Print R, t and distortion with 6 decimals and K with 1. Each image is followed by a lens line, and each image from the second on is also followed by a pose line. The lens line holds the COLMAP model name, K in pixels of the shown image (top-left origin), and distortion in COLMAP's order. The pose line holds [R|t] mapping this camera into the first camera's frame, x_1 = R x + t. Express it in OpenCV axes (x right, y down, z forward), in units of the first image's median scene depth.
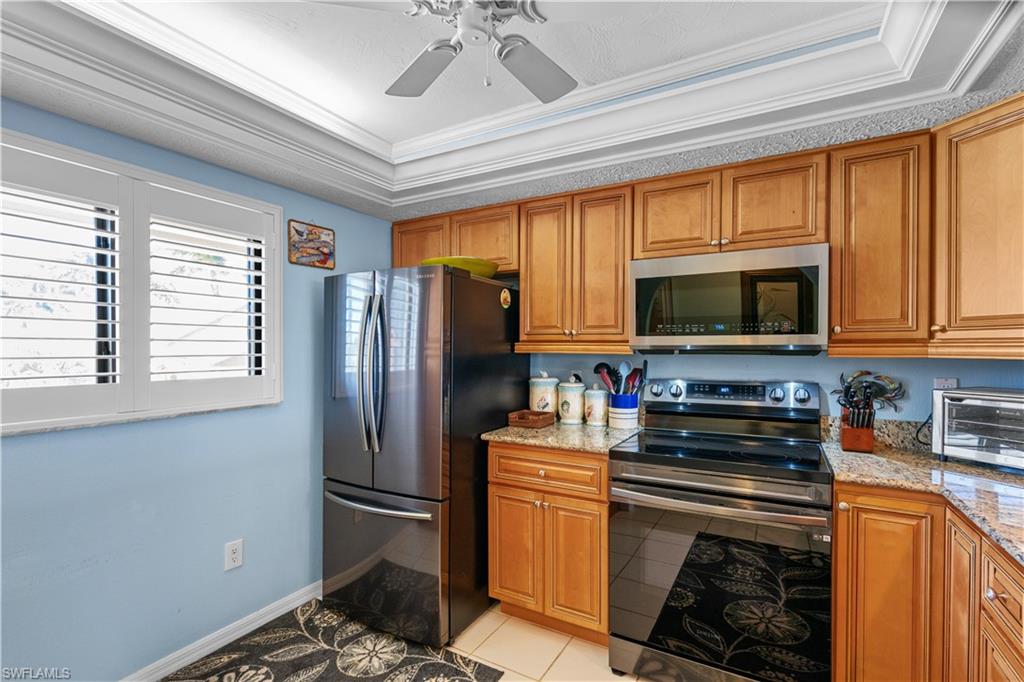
lens RADIAL K [[466.5, 0, 509.8], [0, 466.5, 354.6], [0, 0, 1]] dist [-0.003707, 0.000527]
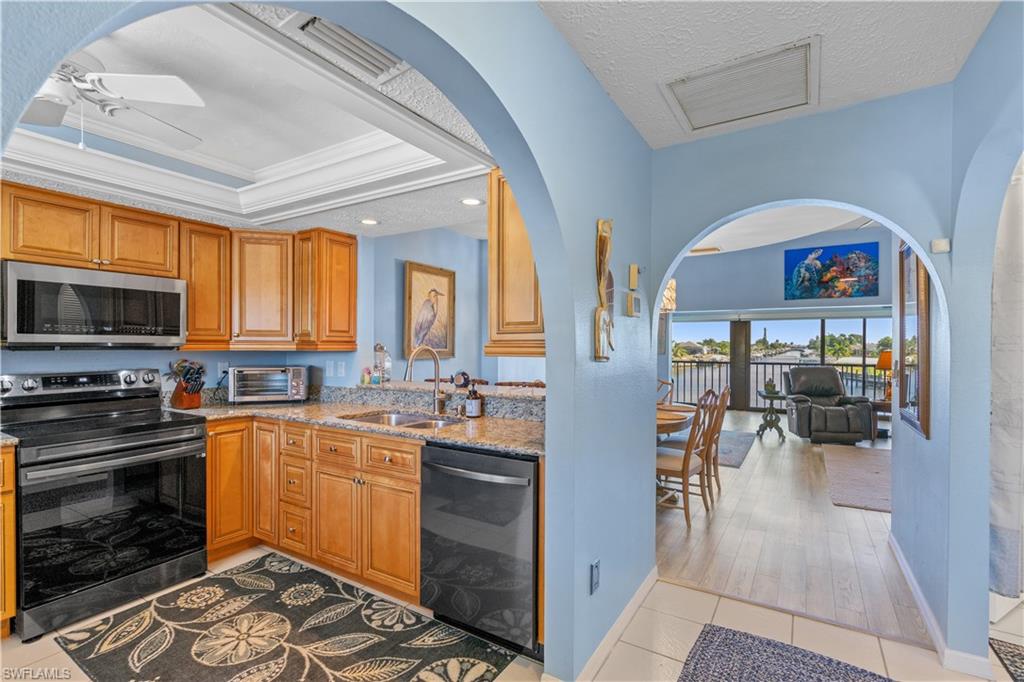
lens RADIAL K [[469.3, 0, 511.6], [0, 469.3, 349.1], [0, 0, 1]] dist [-0.001377, 0.000118]
pose [[0.034359, -0.008735, 0.999371, -0.709002], [0.011728, 0.999896, 0.008336, -0.000257], [-0.999341, 0.011434, 0.034458, -0.145209]]
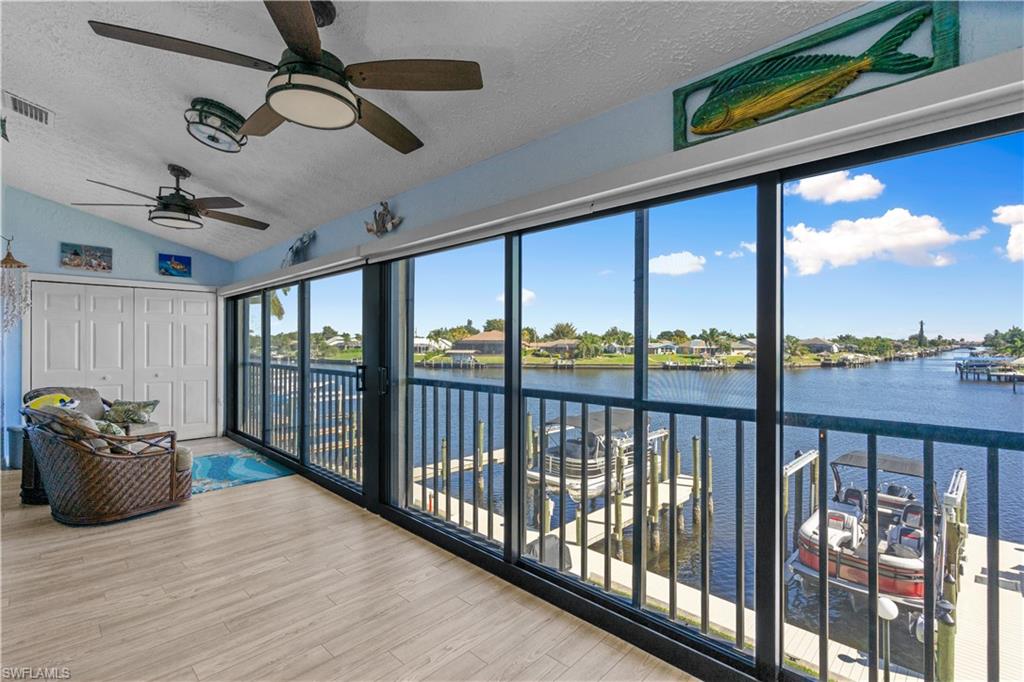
lens RADIAL K [[472.3, 0, 513.2], [0, 472.3, 342.9], [0, 0, 1]] dist [-0.002942, 0.000892]
pose [[0.255989, -0.000751, 0.966679, 2.443842], [0.013581, 0.999904, -0.002820, 0.080465], [-0.966584, 0.013851, 0.255975, -3.111979]]
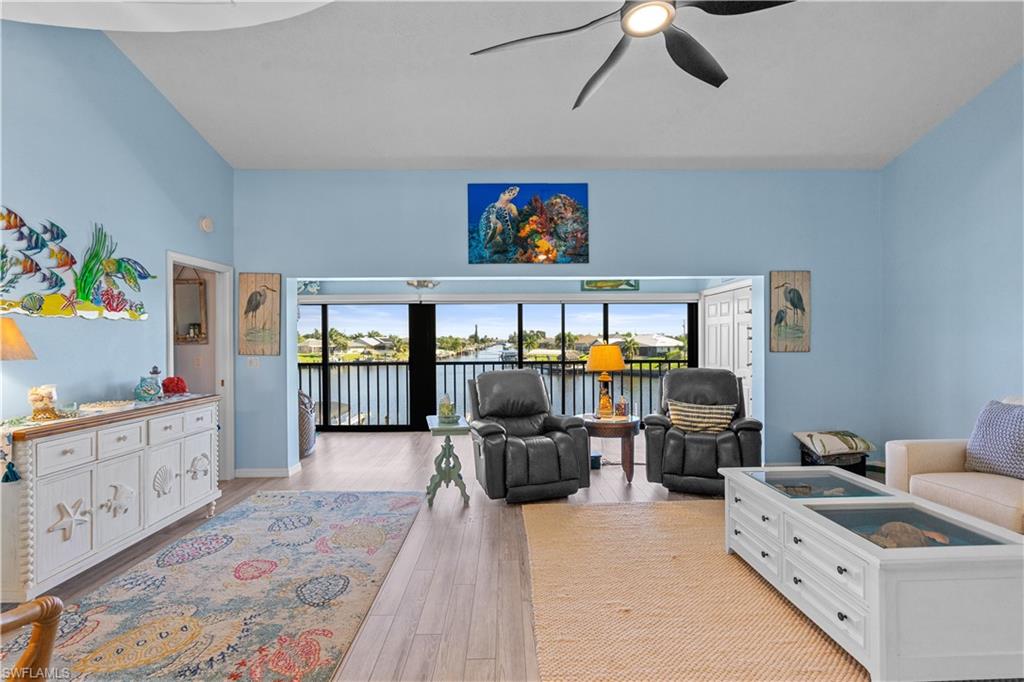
lens RADIAL K [[462.0, 0, 512.6], [0, 462.0, 343.7], [0, 0, 1]] dist [-0.003398, 0.000931]
pose [[-0.512728, -0.002936, 0.858546, 0.894206], [0.019061, 0.999709, 0.014802, 0.027733], [-0.858340, 0.023954, -0.512523, -1.117334]]
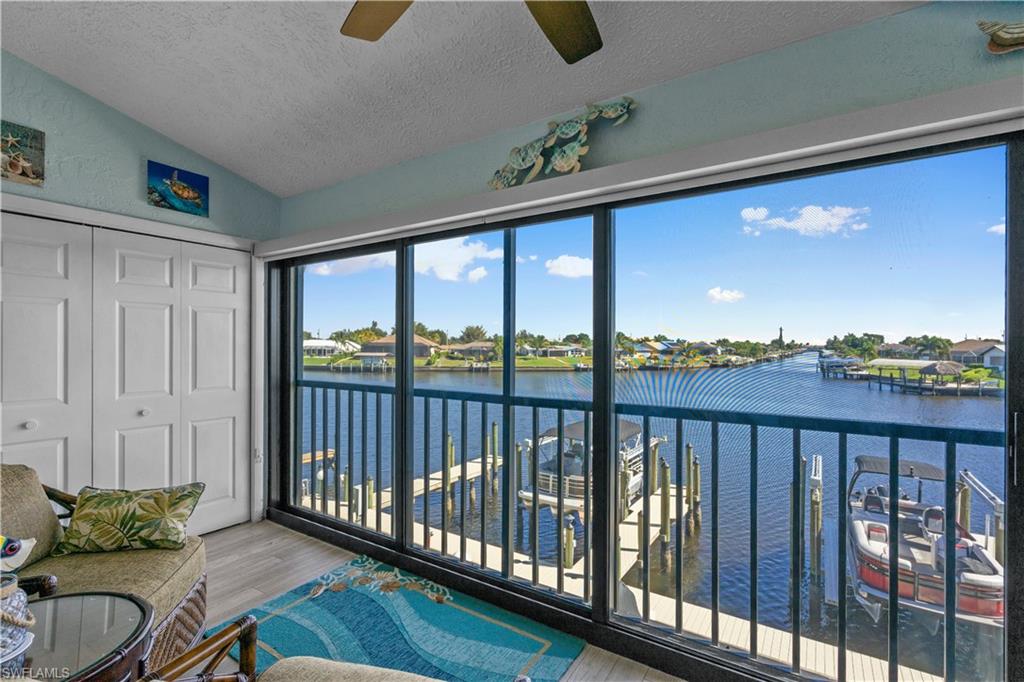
lens RADIAL K [[467.1, 0, 512.5], [0, 467.1, 347.5], [0, 0, 1]] dist [-0.000985, 0.000650]
pose [[0.058111, -0.004704, 0.998299, 3.323289], [0.011058, 0.999931, 0.004068, 0.055500], [-0.998249, 0.010803, 0.058159, -1.509352]]
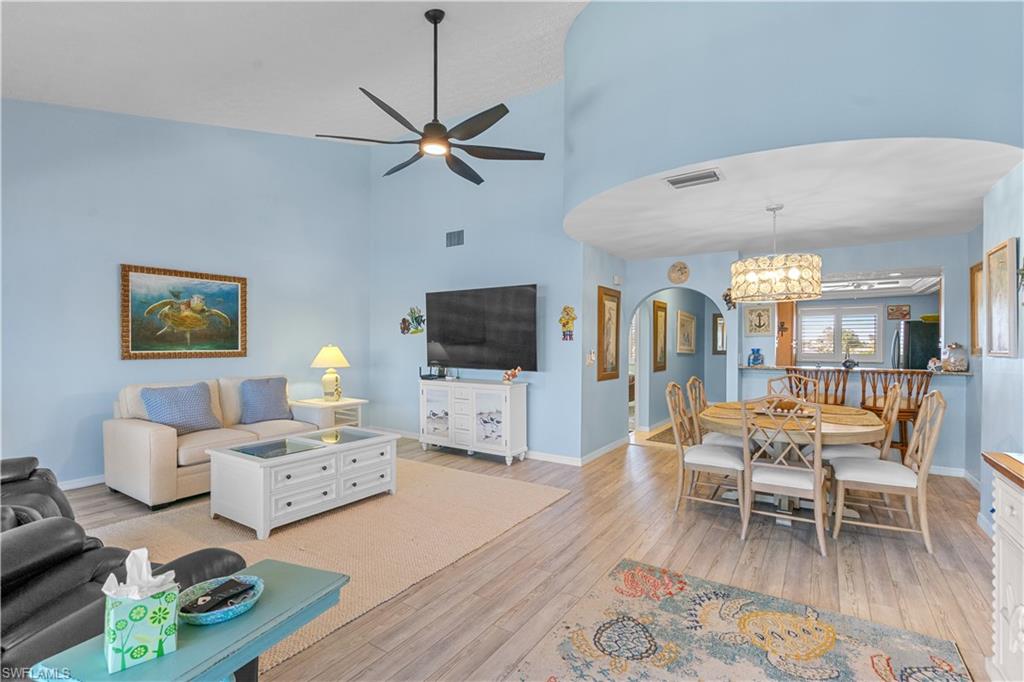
lens RADIAL K [[469.3, 0, 511.6], [0, 469.3, 349.1], [0, 0, 1]] dist [-0.001377, 0.000118]
pose [[-0.062986, 0.002606, -0.998011, 3.084947], [-0.019716, 0.999798, 0.003855, 0.049305], [0.997820, 0.019919, -0.062922, -1.468046]]
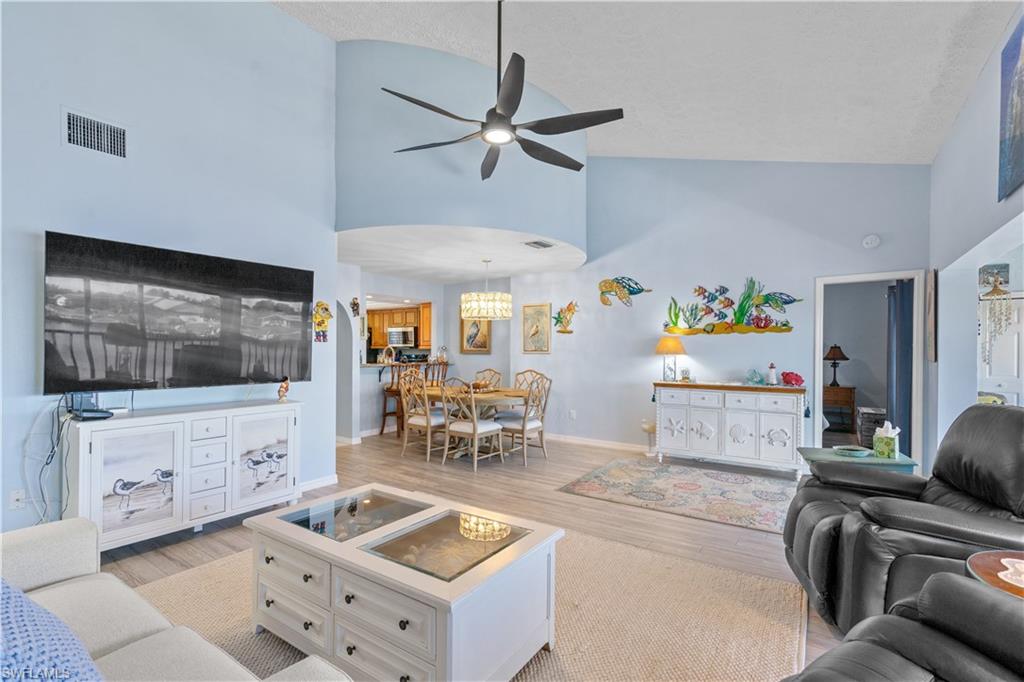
lens RADIAL K [[472.8, 0, 512.5], [0, 472.8, 348.3], [0, 0, 1]] dist [-0.001795, 0.000556]
pose [[0.997264, 0.000664, -0.073918, 1.698375], [-0.001877, 0.999865, -0.016339, 0.067865], [0.073898, 0.016433, 0.997130, -3.276751]]
